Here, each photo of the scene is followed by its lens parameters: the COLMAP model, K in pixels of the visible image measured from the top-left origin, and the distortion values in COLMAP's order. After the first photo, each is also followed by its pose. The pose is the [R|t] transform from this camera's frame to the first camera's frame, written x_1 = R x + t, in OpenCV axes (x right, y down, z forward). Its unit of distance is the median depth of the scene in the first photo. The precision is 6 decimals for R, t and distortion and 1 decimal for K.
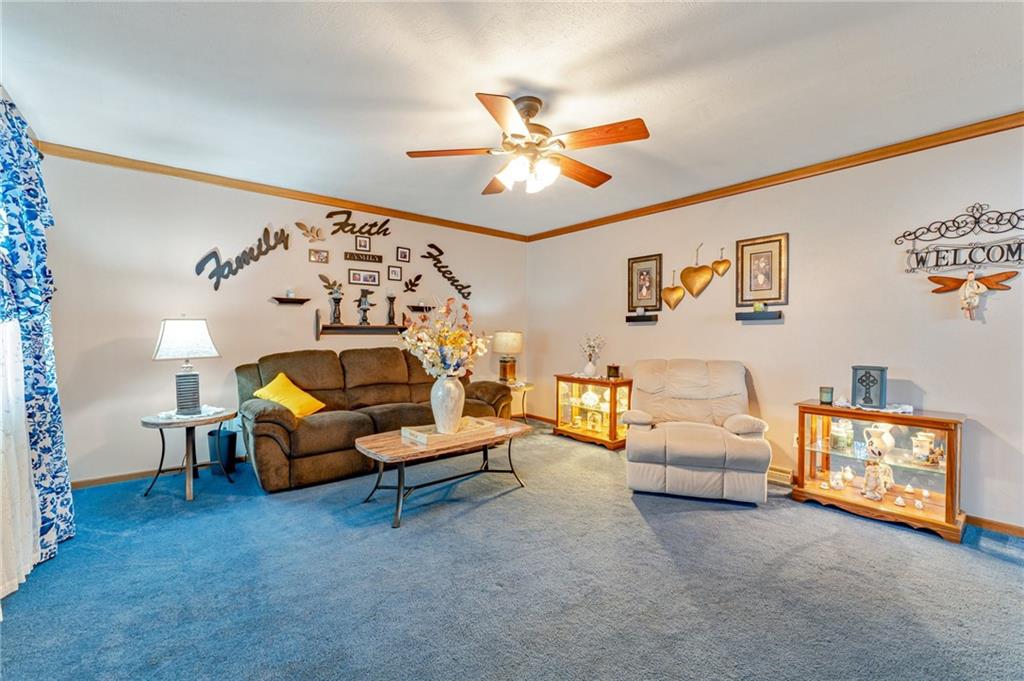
lens RADIAL K [[419.1, 0, 512.3], [0, 419.1, 340.5], [0, 0, 1]] dist [0.000532, -0.000222]
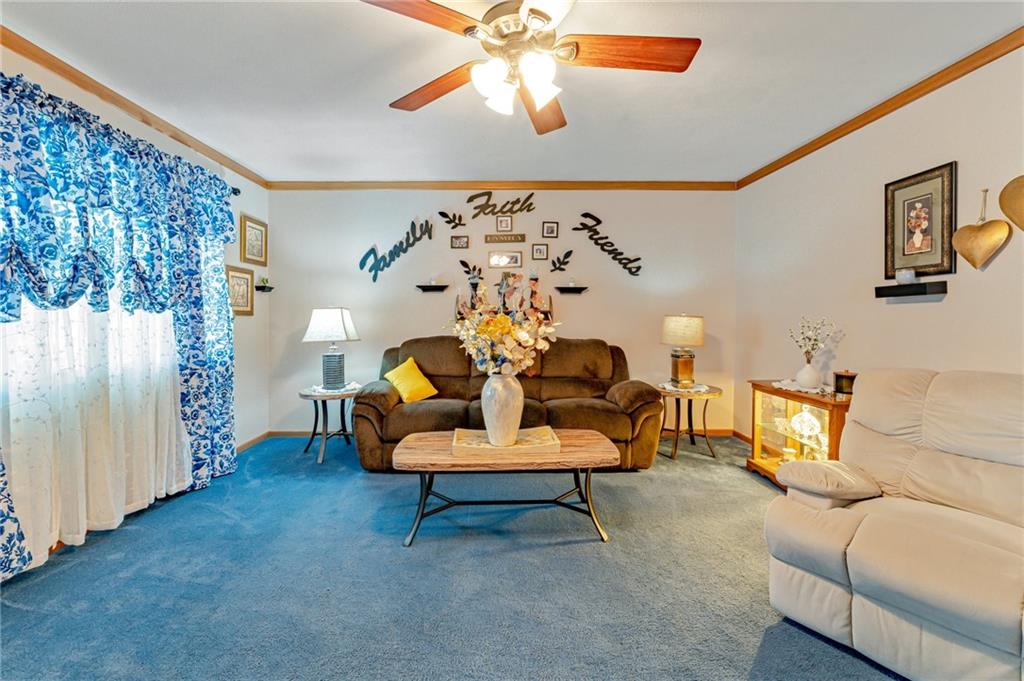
lens RADIAL K [[429.8, 0, 504.1], [0, 429.8, 321.5], [0, 0, 1]] dist [-0.003425, -0.000636]
pose [[0.784091, 0.000725, -0.620646, 0.279027], [-0.005524, 0.999968, -0.005811, -0.006692], [0.620622, 0.007985, 0.784070, 0.282002]]
